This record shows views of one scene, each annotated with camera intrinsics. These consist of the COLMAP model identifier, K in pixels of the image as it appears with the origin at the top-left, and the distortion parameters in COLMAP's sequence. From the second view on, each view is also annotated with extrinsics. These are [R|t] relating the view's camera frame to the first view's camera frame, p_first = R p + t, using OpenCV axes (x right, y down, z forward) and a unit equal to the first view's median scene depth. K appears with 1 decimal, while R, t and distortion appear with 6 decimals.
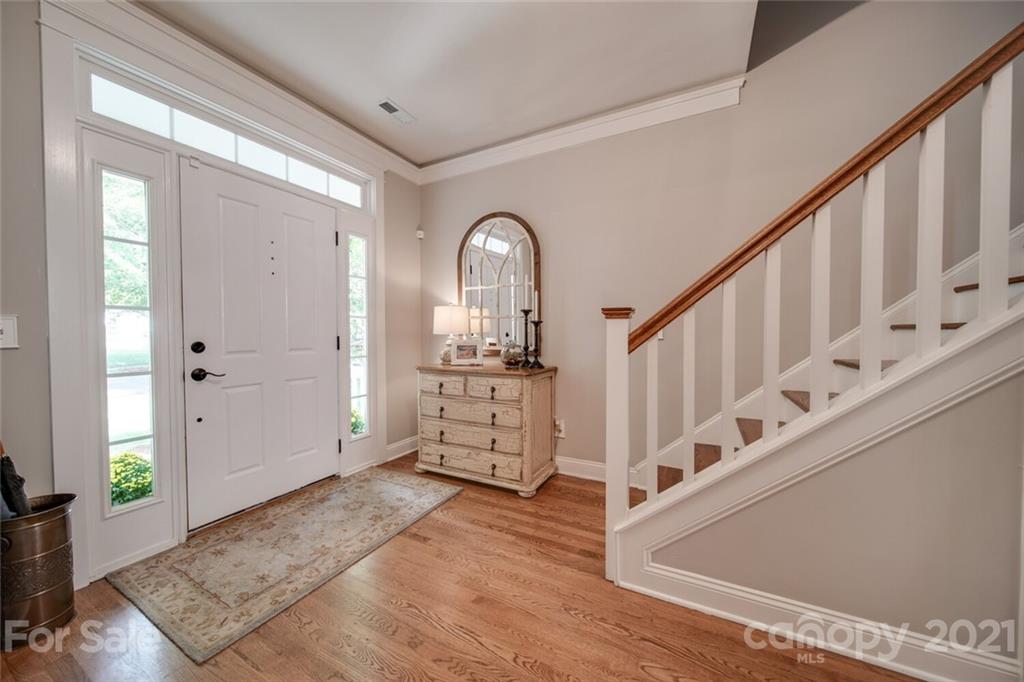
lens RADIAL K [[357.6, 0, 514.6], [0, 357.6, 341.5], [0, 0, 1]] dist [-0.002669, -0.000411]
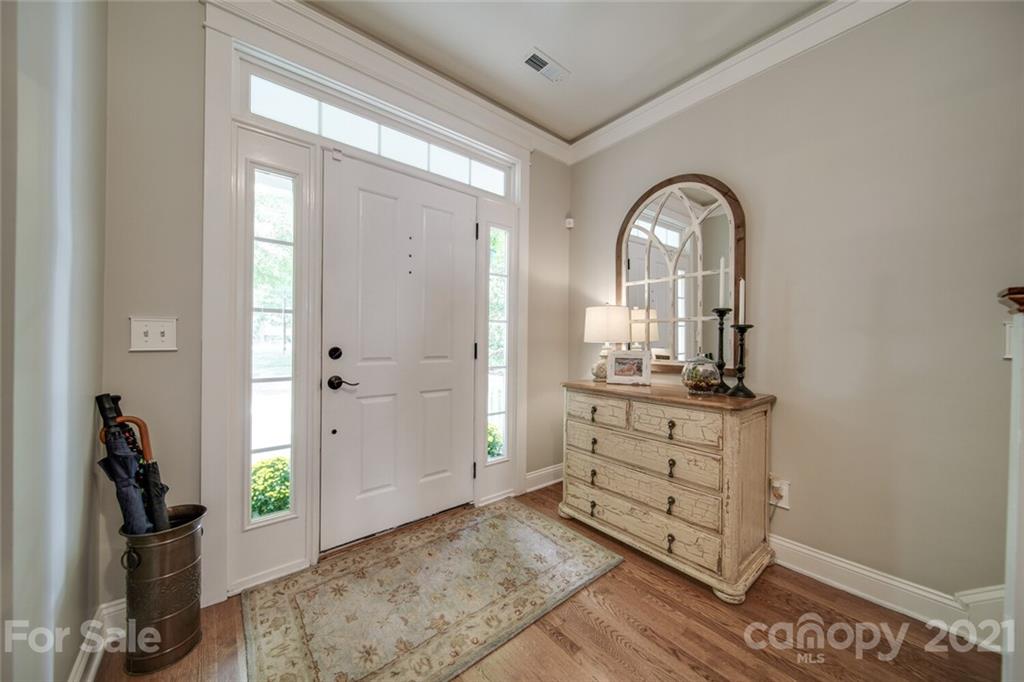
lens RADIAL K [[357.6, 0, 514.6], [0, 357.6, 341.5], [0, 0, 1]] dist [-0.002669, -0.000411]
pose [[0.923601, 0.014635, -0.383076, -0.077881], [-0.022782, 0.999600, -0.016738, -0.006733], [0.382678, 0.024187, 0.923565, 0.245441]]
